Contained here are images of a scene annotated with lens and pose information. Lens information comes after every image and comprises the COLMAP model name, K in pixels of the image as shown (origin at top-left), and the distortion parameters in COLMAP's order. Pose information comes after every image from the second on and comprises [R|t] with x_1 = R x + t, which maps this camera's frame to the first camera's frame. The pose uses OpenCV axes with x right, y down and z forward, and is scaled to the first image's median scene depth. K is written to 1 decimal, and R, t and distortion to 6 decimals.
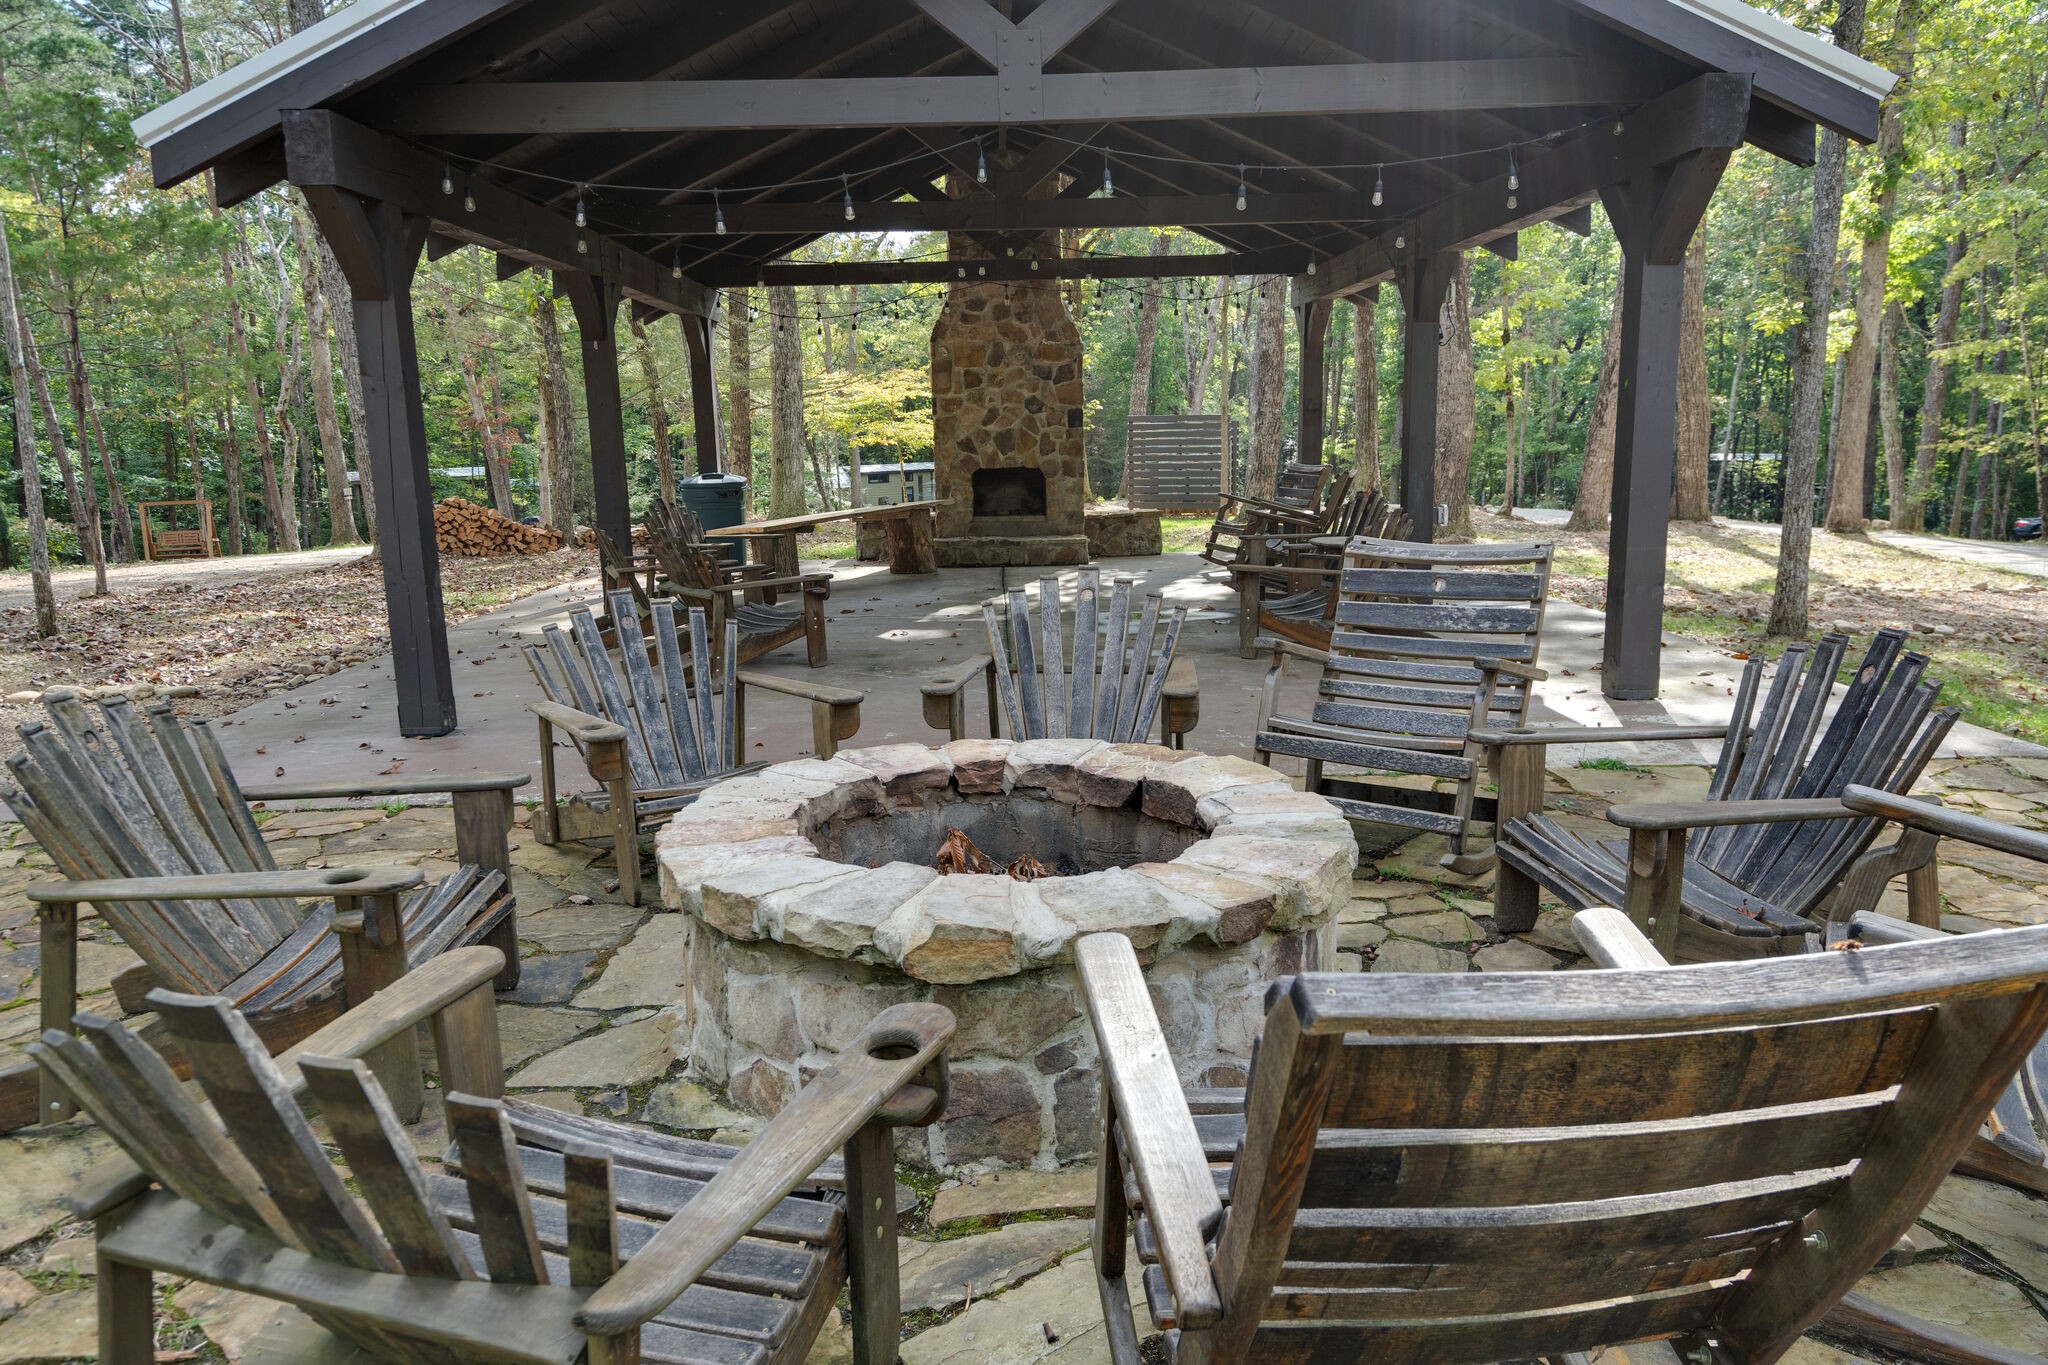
lens RADIAL K [[1479.4, 0, 1024.0], [0, 1479.4, 682.5], [0, 0, 1]] dist [0.010231, 0.003789]
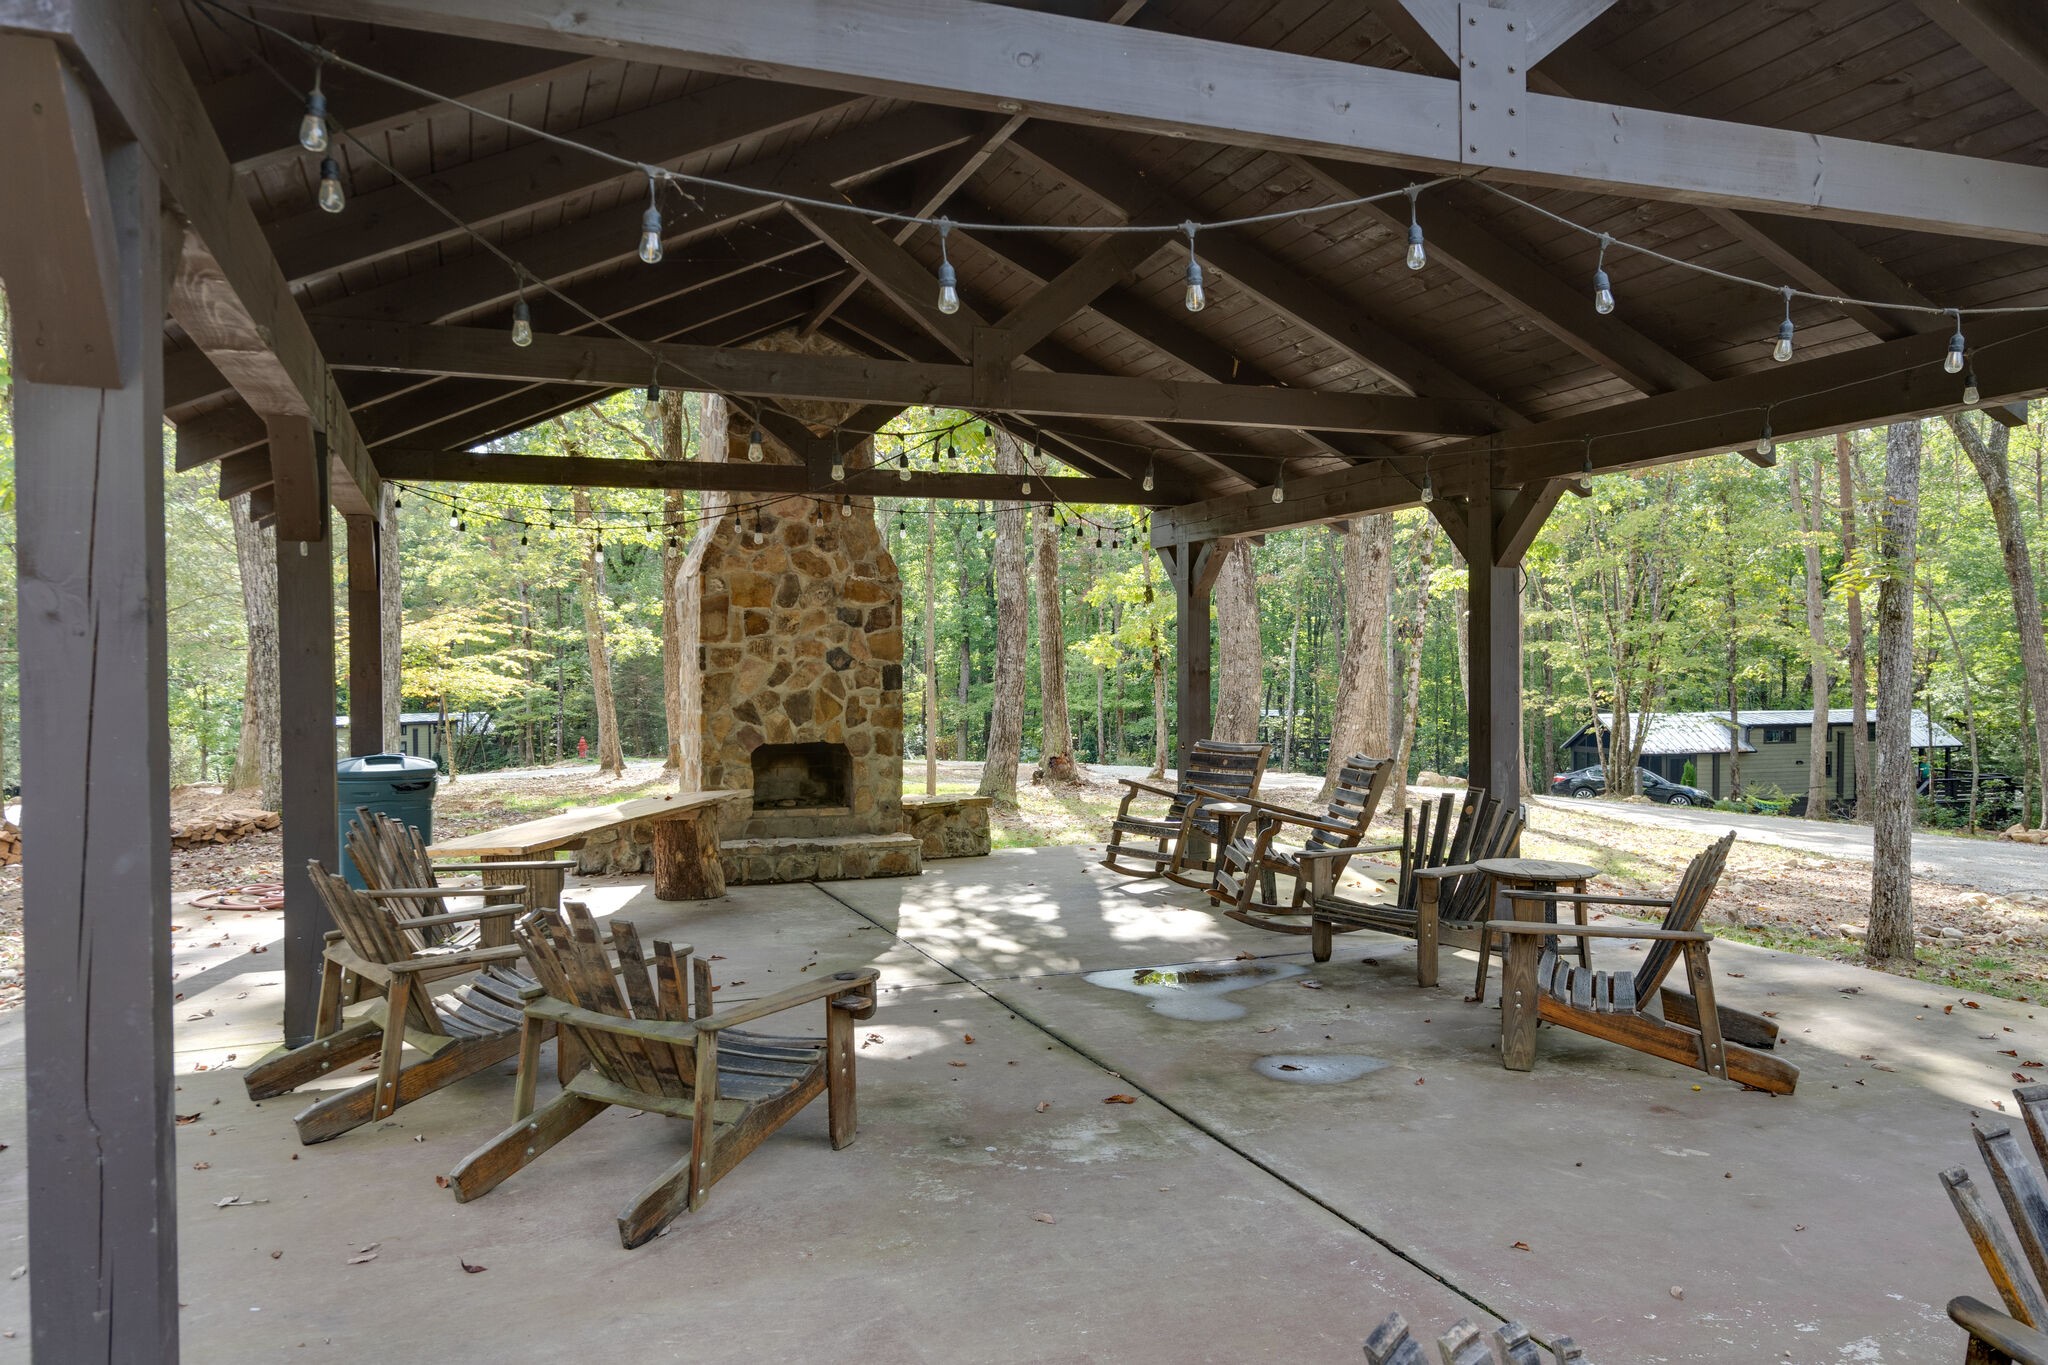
lens RADIAL K [[1479.4, 0, 1024.0], [0, 1479.4, 682.5], [0, 0, 1]] dist [0.010231, 0.003789]
pose [[0.933916, 0.012552, 0.357272, -0.171480], [0.046439, 0.986656, -0.156056, -0.056086], [-0.354463, 0.162335, 0.920871, 0.286281]]
